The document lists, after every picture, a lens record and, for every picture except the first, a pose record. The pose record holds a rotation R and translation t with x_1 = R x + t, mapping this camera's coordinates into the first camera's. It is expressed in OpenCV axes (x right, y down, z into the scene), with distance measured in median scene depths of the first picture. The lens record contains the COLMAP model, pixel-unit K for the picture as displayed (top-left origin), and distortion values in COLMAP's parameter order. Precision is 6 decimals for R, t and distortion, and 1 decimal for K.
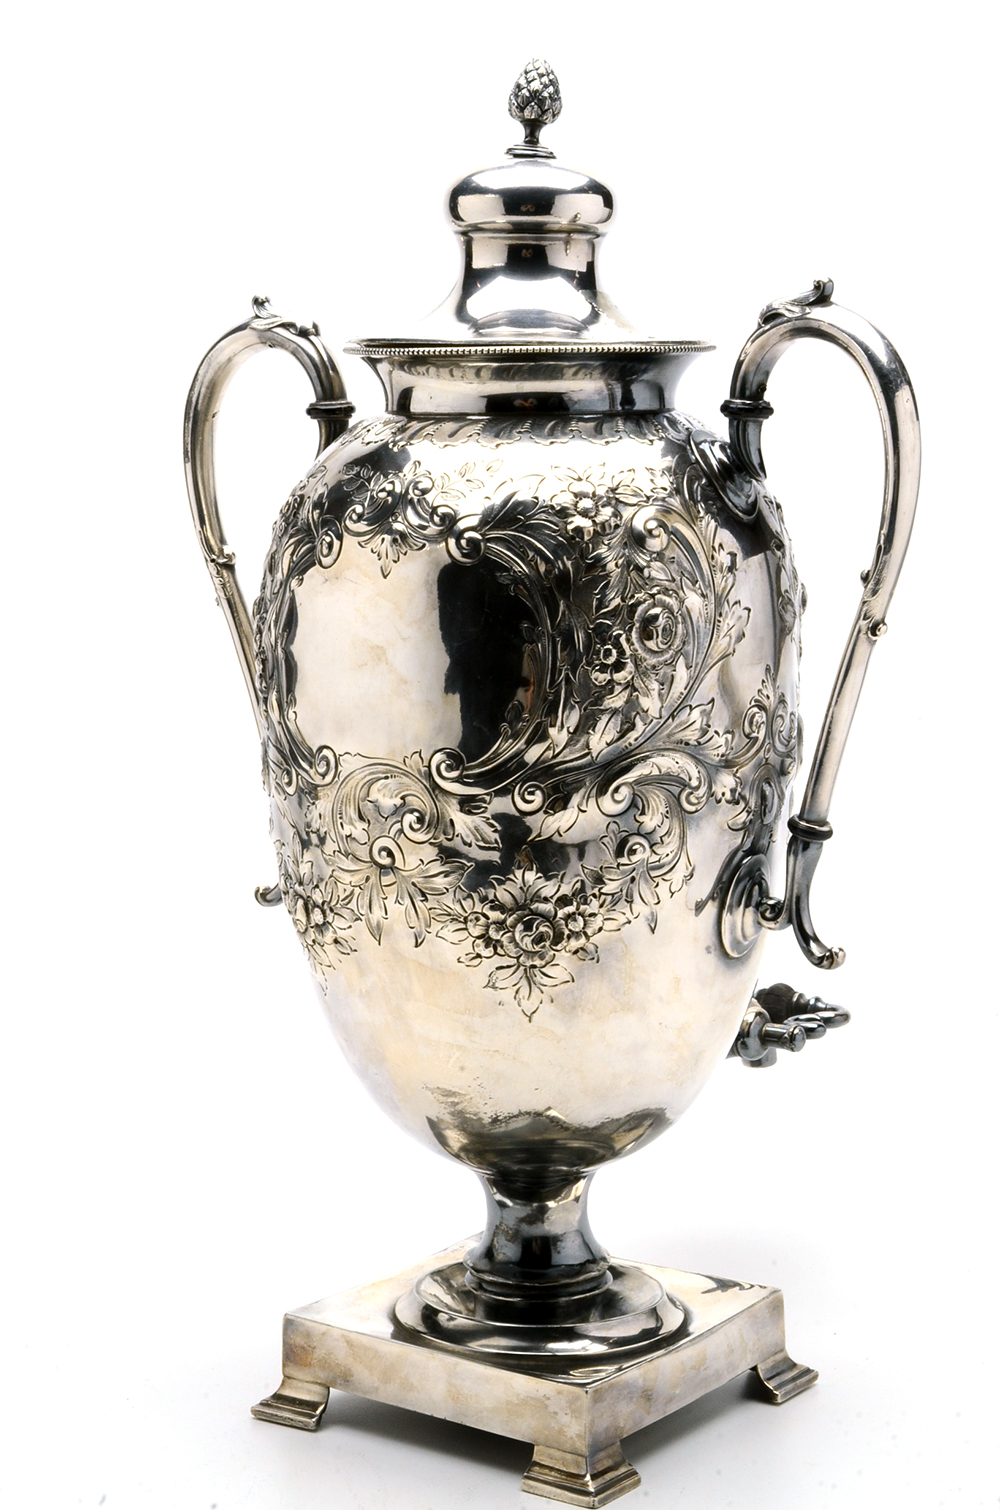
lens RADIAL K [[3307.0, 0, 501.8], [0, 3307.0, 757.6], [0, 0, 1]] dist [-0.147505, 0.000000]
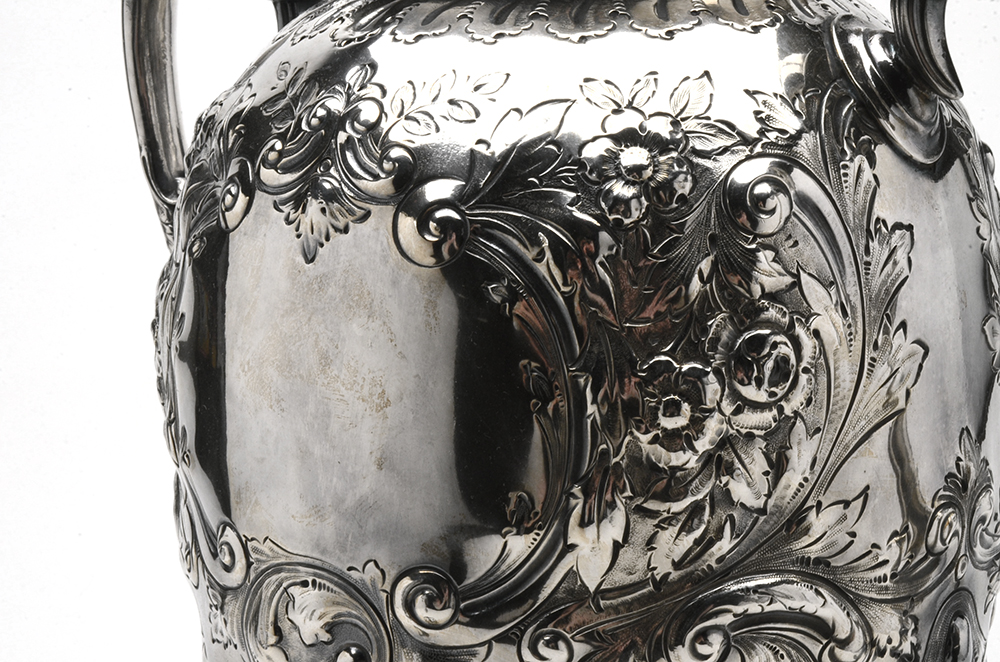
lens RADIAL K [[2262.1, 0, 499.2], [0, 2262.1, 336.7], [0, 0, 1]] dist [0.145932, 0.000000]
pose [[0.999881, -0.011815, -0.009909, 0.003894], [0.011837, 0.999928, 0.002137, -0.045257], [0.009883, -0.002254, 0.999949, 0.606415]]
